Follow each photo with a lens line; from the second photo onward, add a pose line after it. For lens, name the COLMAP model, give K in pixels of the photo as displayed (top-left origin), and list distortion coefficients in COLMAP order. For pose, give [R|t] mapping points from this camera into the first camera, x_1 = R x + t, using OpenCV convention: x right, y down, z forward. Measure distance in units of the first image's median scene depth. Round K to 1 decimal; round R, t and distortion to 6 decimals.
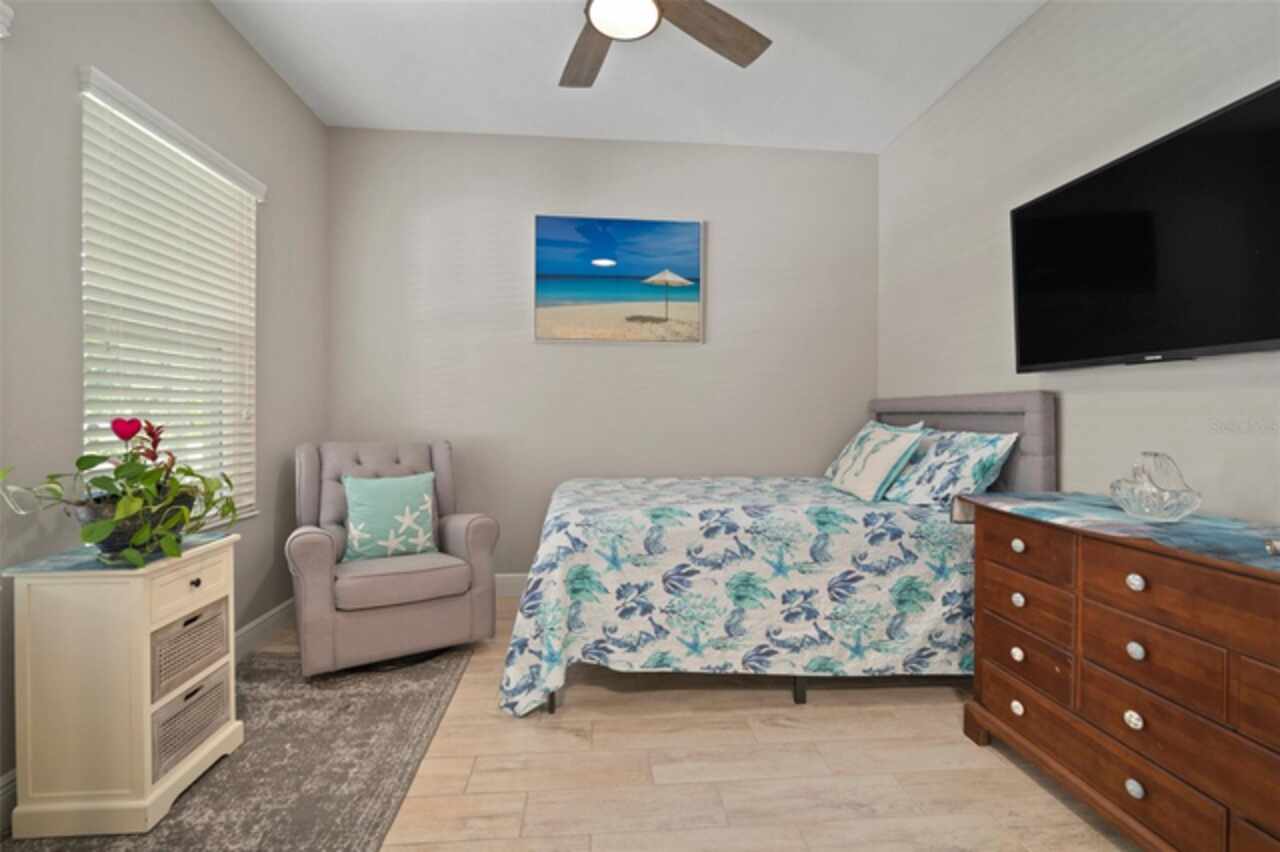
lens RADIAL K [[560.1, 0, 639.7], [0, 560.1, 421.0], [0, 0, 1]] dist [-0.012159, 0.004076]
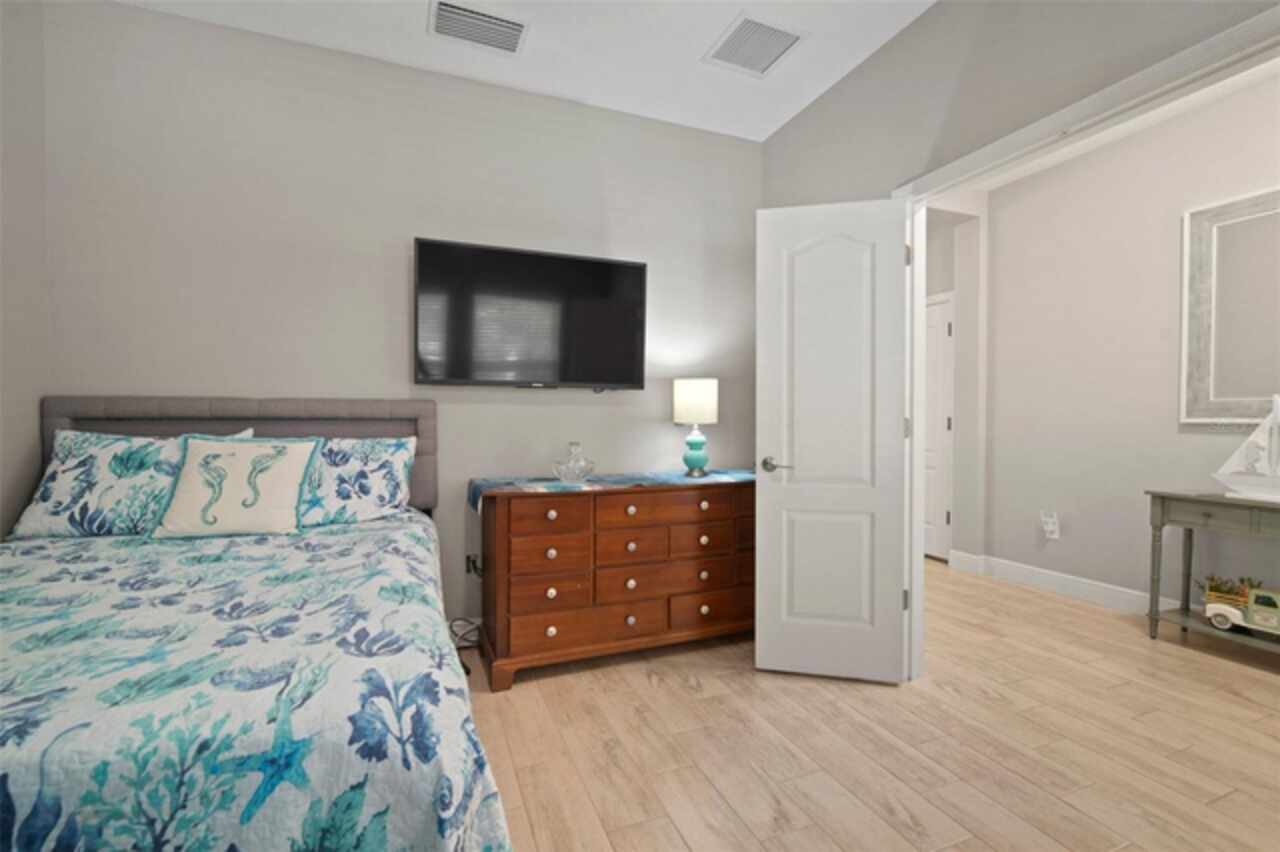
lens RADIAL K [[560.1, 0, 646.0], [0, 560.1, 431.3], [0, 0, 1]] dist [-0.012159, 0.004076]
pose [[-0.289933, -0.013001, 0.956959, -0.684304], [0.010649, 0.999802, 0.016809, -0.003988], [-0.956988, 0.015065, -0.289737, 1.121746]]
